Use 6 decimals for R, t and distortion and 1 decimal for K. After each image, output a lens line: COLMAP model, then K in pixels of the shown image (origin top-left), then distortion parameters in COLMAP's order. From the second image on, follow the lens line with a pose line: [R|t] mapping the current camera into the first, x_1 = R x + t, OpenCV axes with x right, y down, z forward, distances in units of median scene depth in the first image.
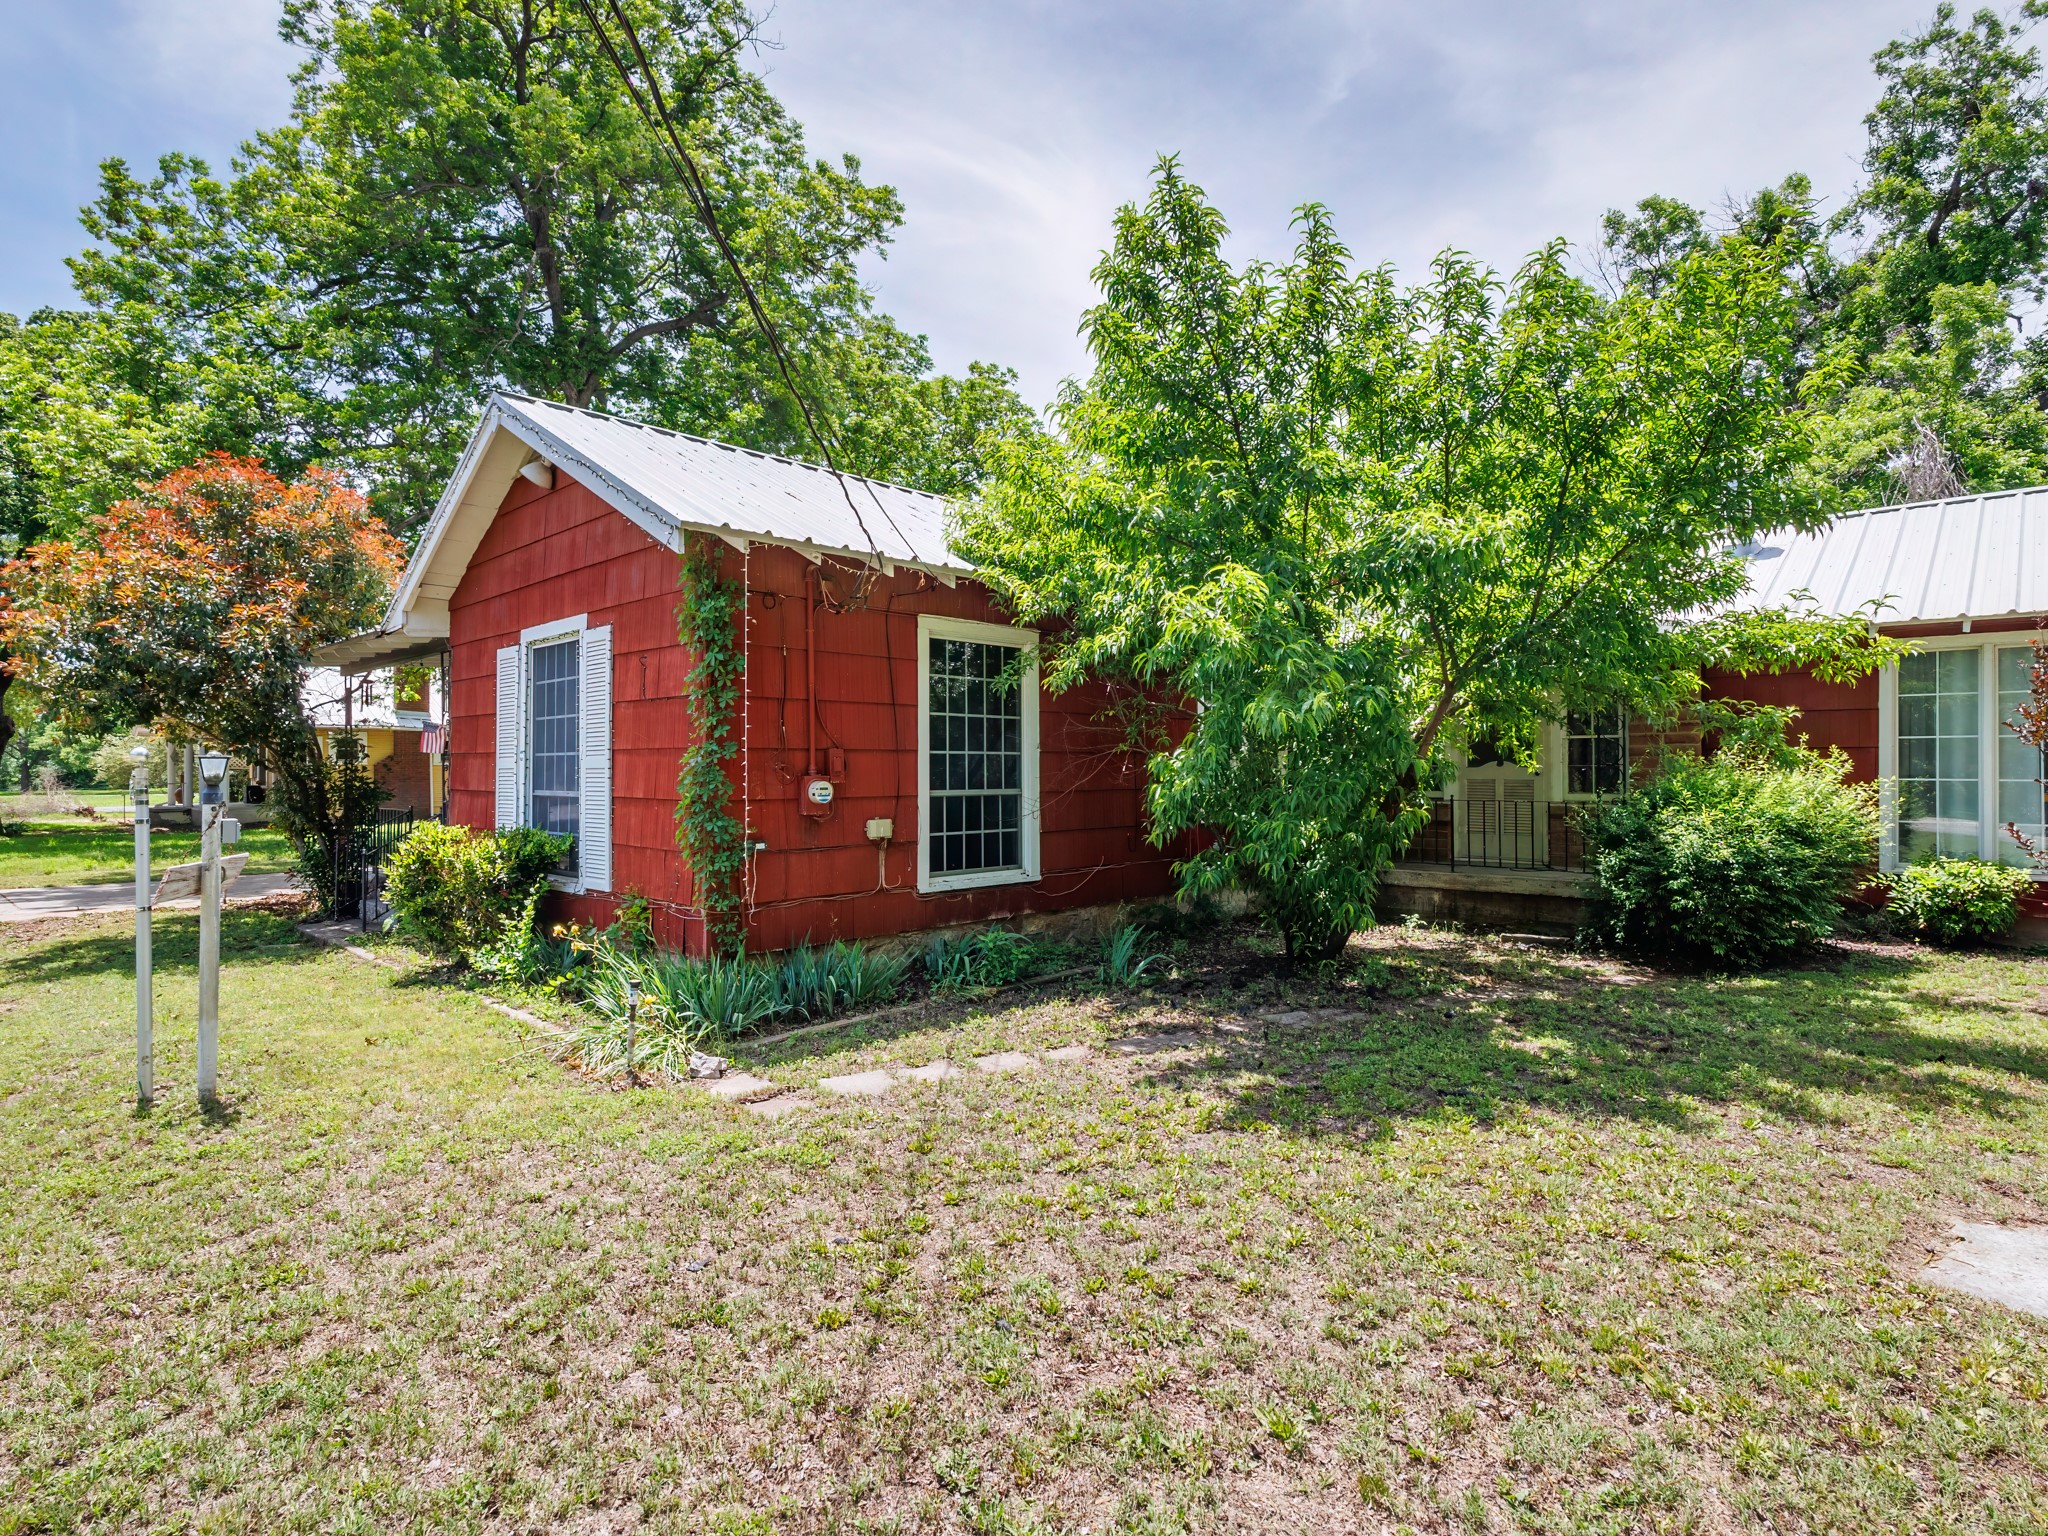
lens RADIAL K [[1051.8, 0, 1028.5], [0, 1051.8, 760.8], [0, 0, 1]] dist [0.002249, 0.000193]
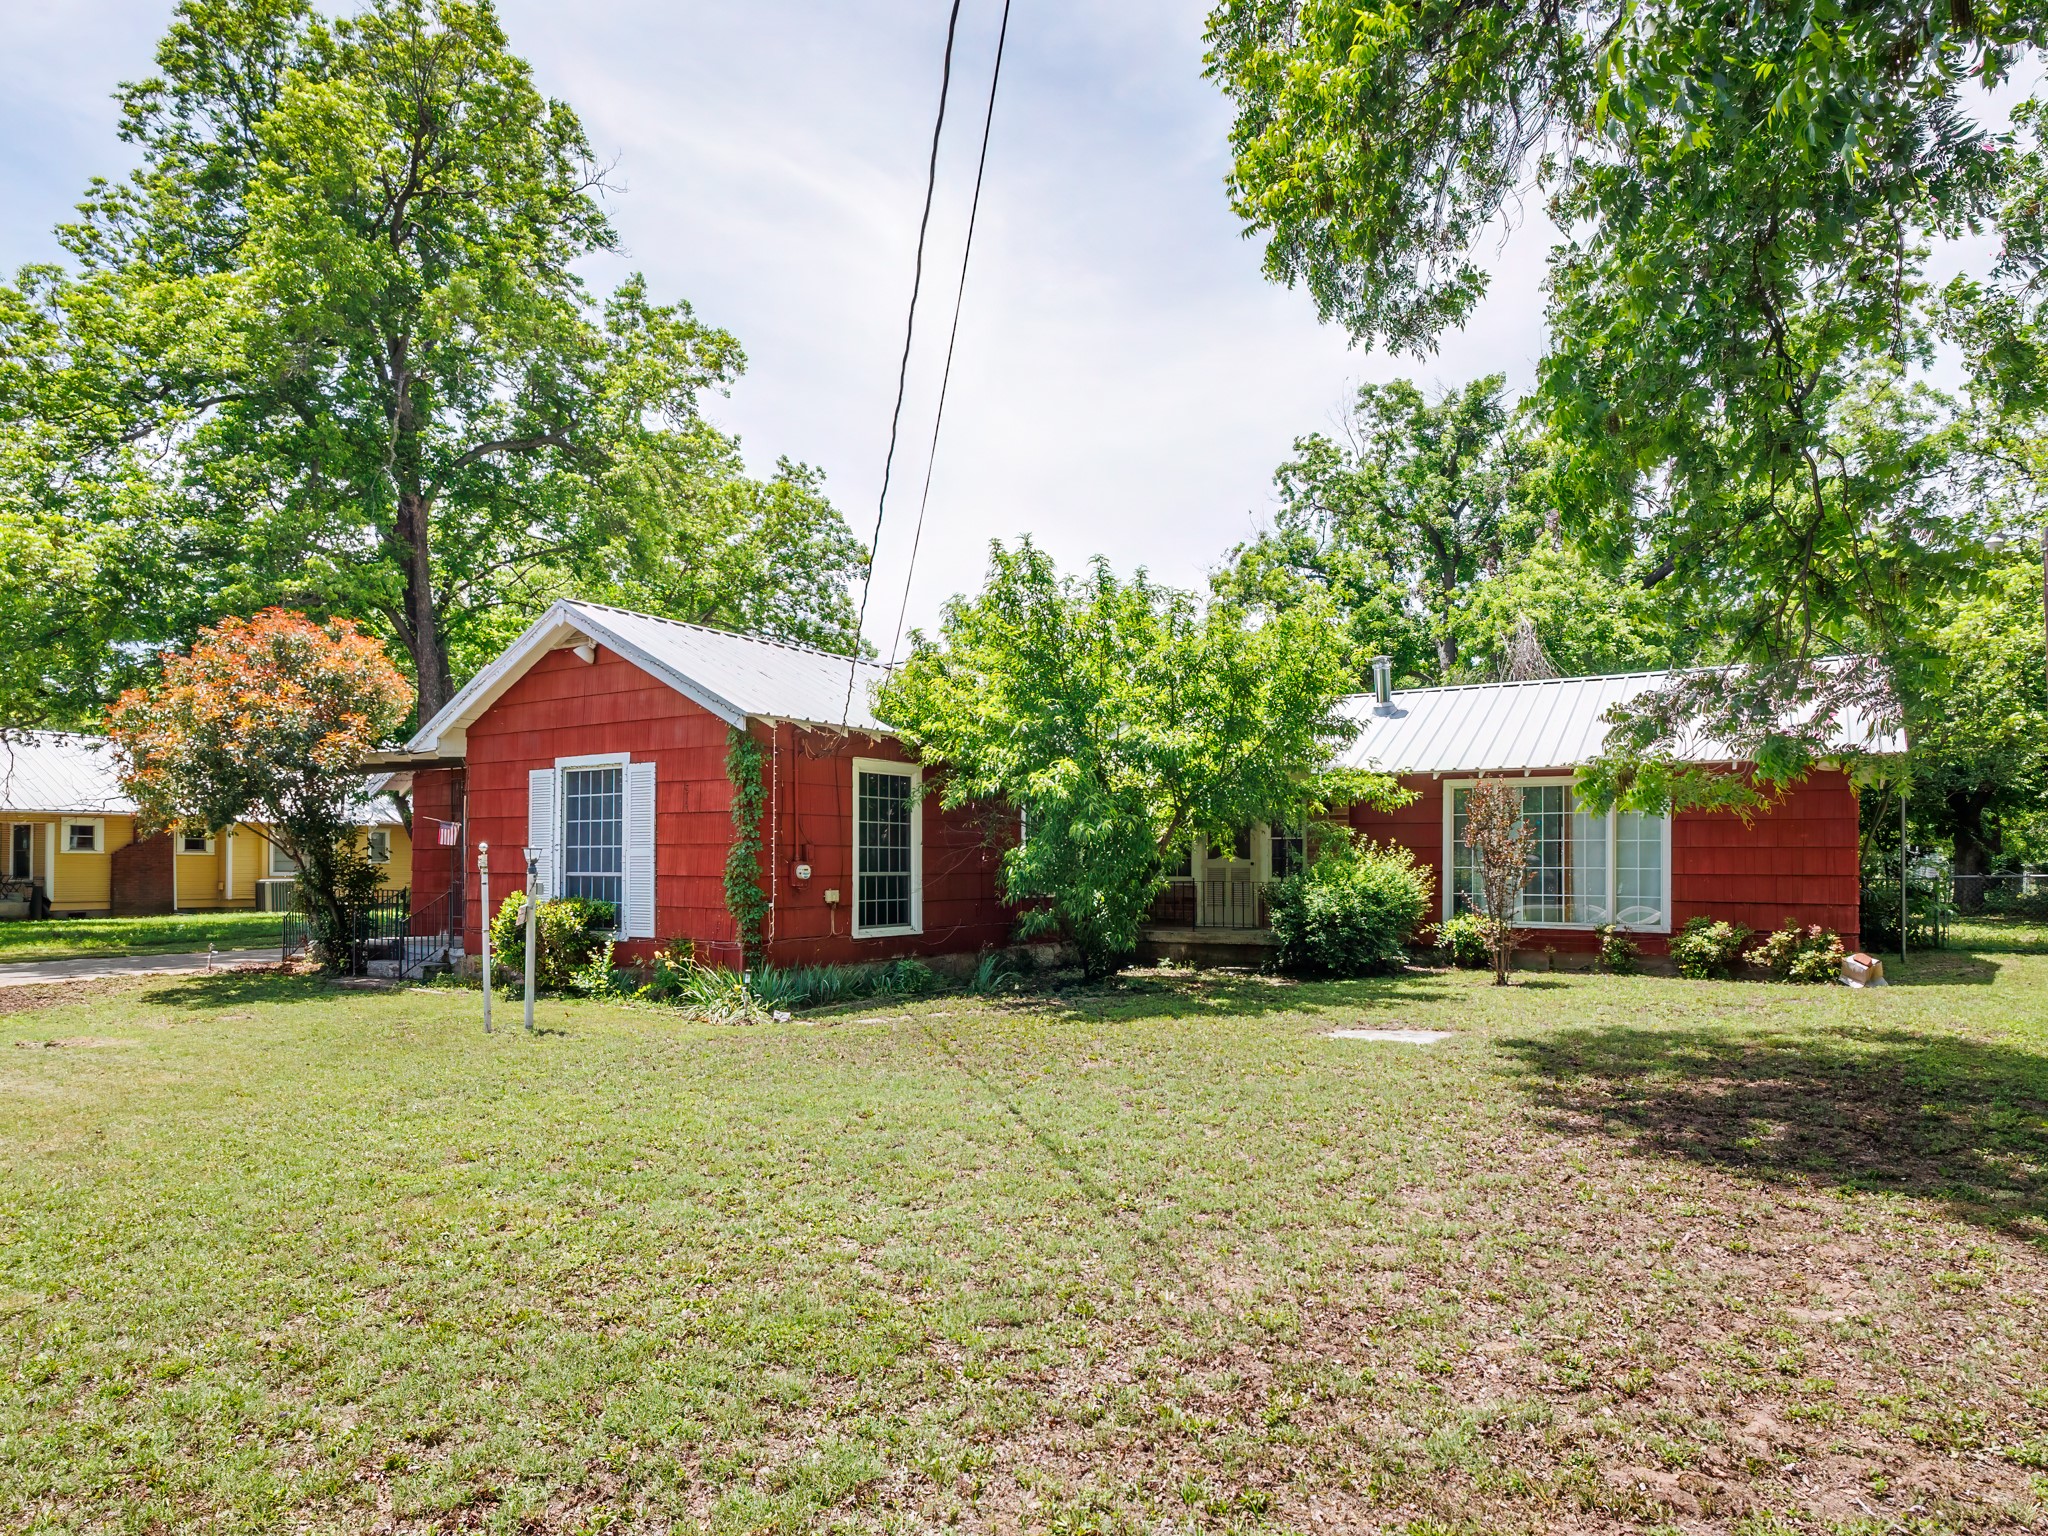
lens RADIAL K [[1051.8, 0, 1028.5], [0, 1051.8, 760.8], [0, 0, 1]] dist [0.002249, 0.000193]
pose [[0.981080, 0.021750, 0.192376, -0.151171], [-0.004844, 0.996116, -0.087917, 0.000213], [-0.193541, 0.085322, 0.977375, -0.564422]]
